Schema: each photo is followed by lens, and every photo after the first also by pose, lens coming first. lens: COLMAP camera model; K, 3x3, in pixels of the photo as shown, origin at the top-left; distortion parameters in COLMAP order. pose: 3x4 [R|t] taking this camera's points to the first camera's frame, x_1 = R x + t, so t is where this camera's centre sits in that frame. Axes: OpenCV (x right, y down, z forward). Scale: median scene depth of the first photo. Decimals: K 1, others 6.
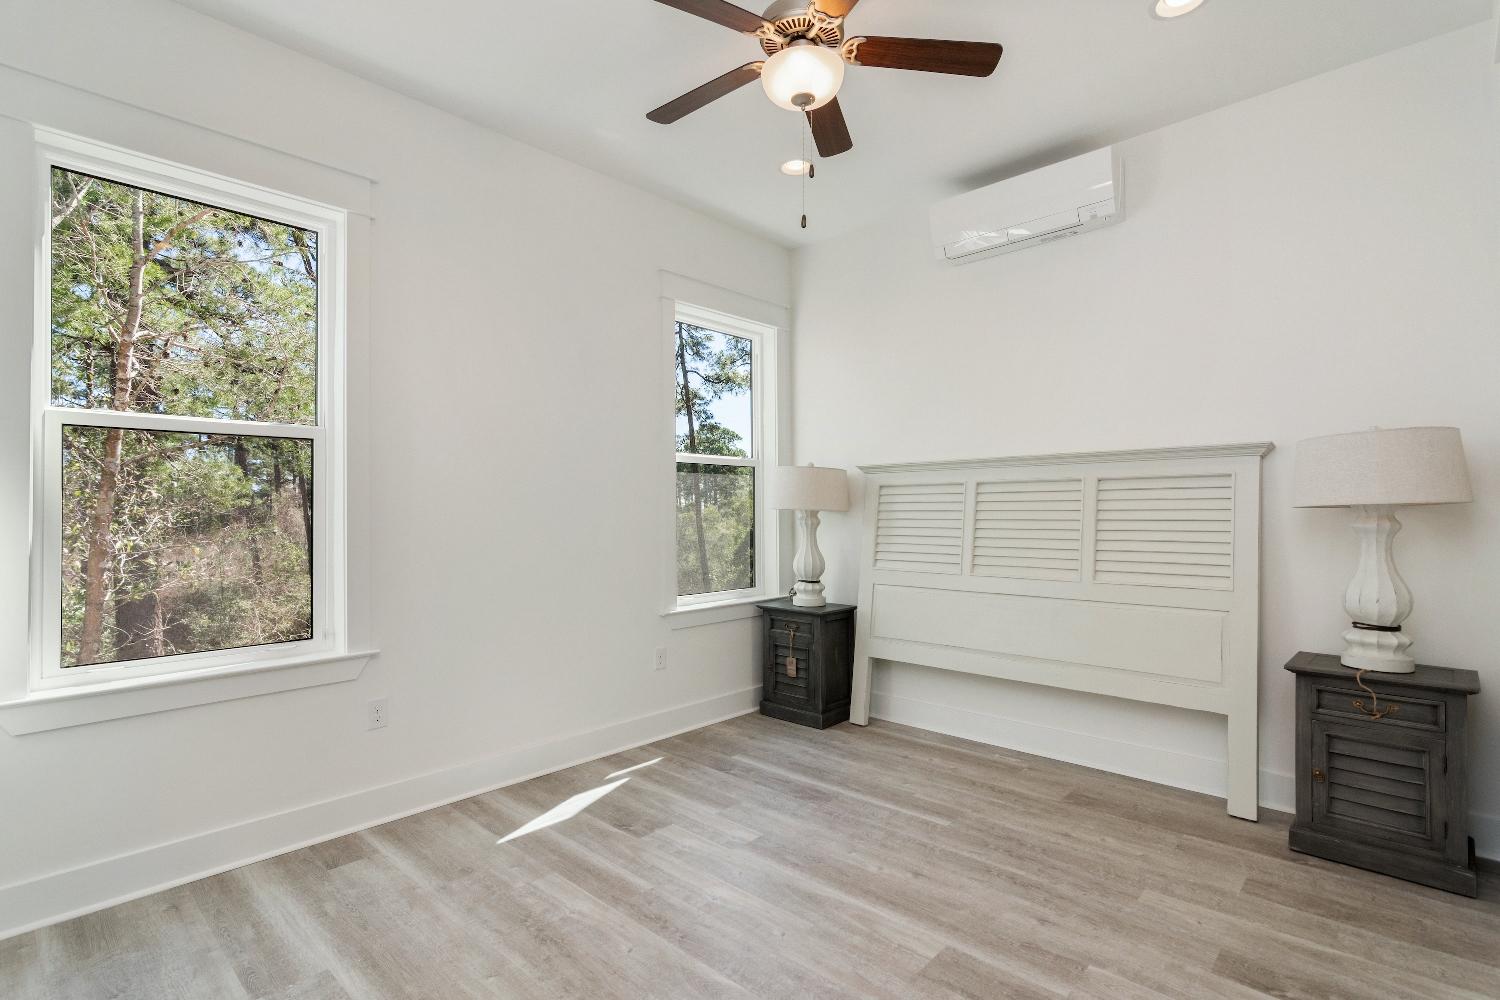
lens RADIAL K [[717.4, 0, 748.2], [0, 717.4, 503.4], [0, 0, 1]] dist [-0.000829, 0.001334]
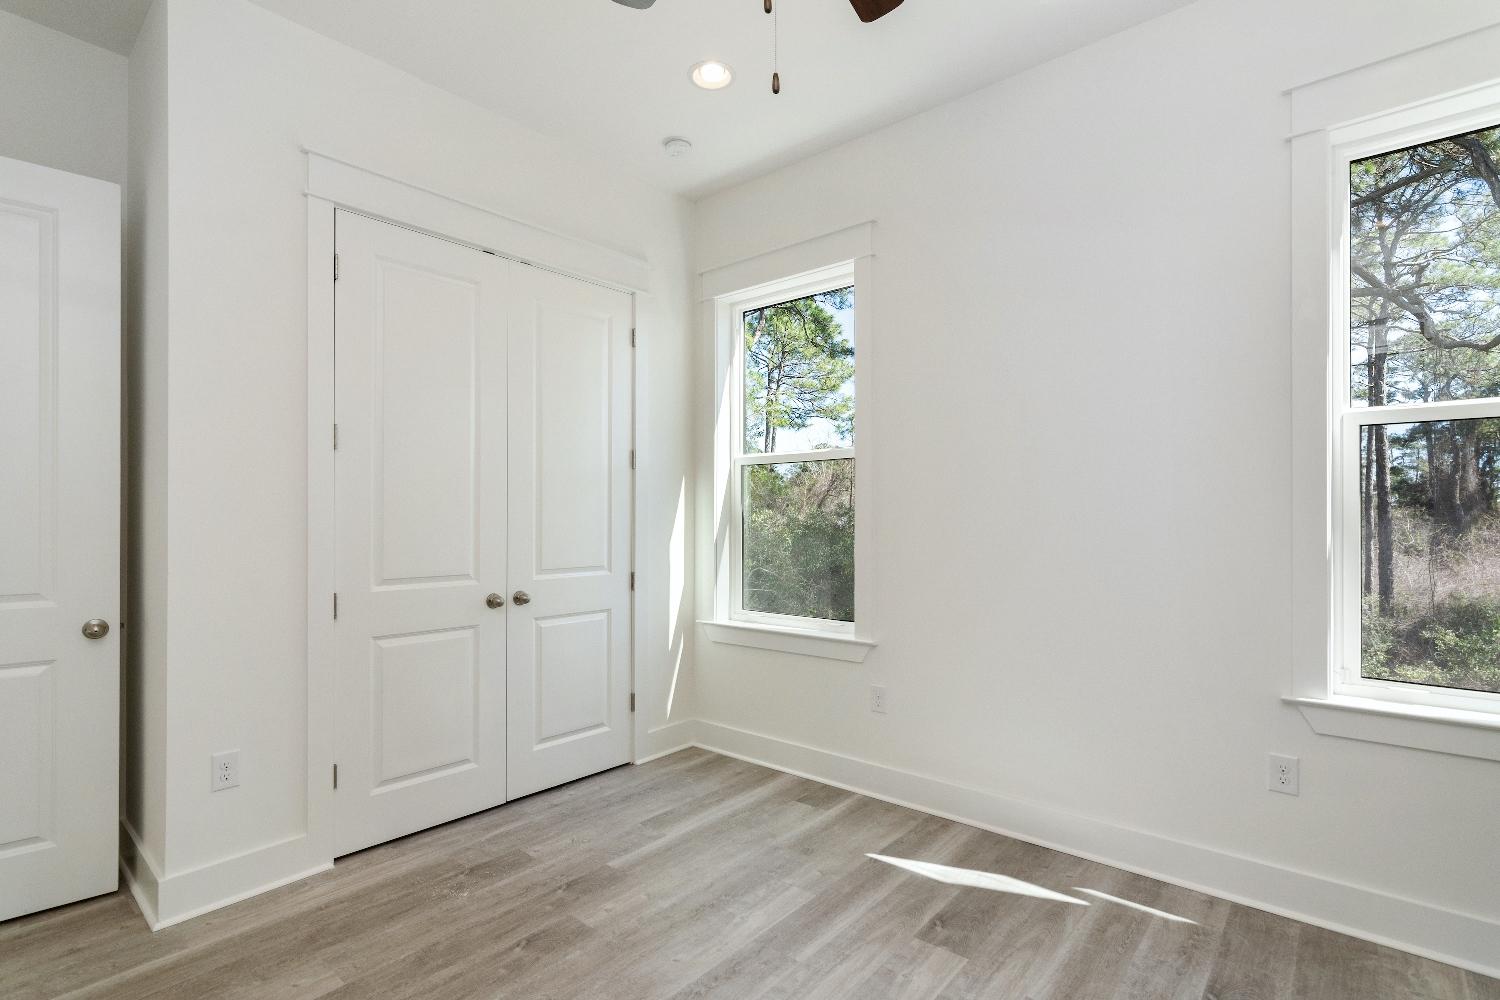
lens RADIAL K [[722.2, 0, 746.1], [0, 722.2, 515.9], [0, 0, 1]] dist [-0.000714, 0.001562]
pose [[0.049647, 0.003655, -0.998760, 0.609667], [0.012370, 0.999914, 0.004274, 0.002380], [0.998690, -0.012567, 0.049598, 0.767375]]
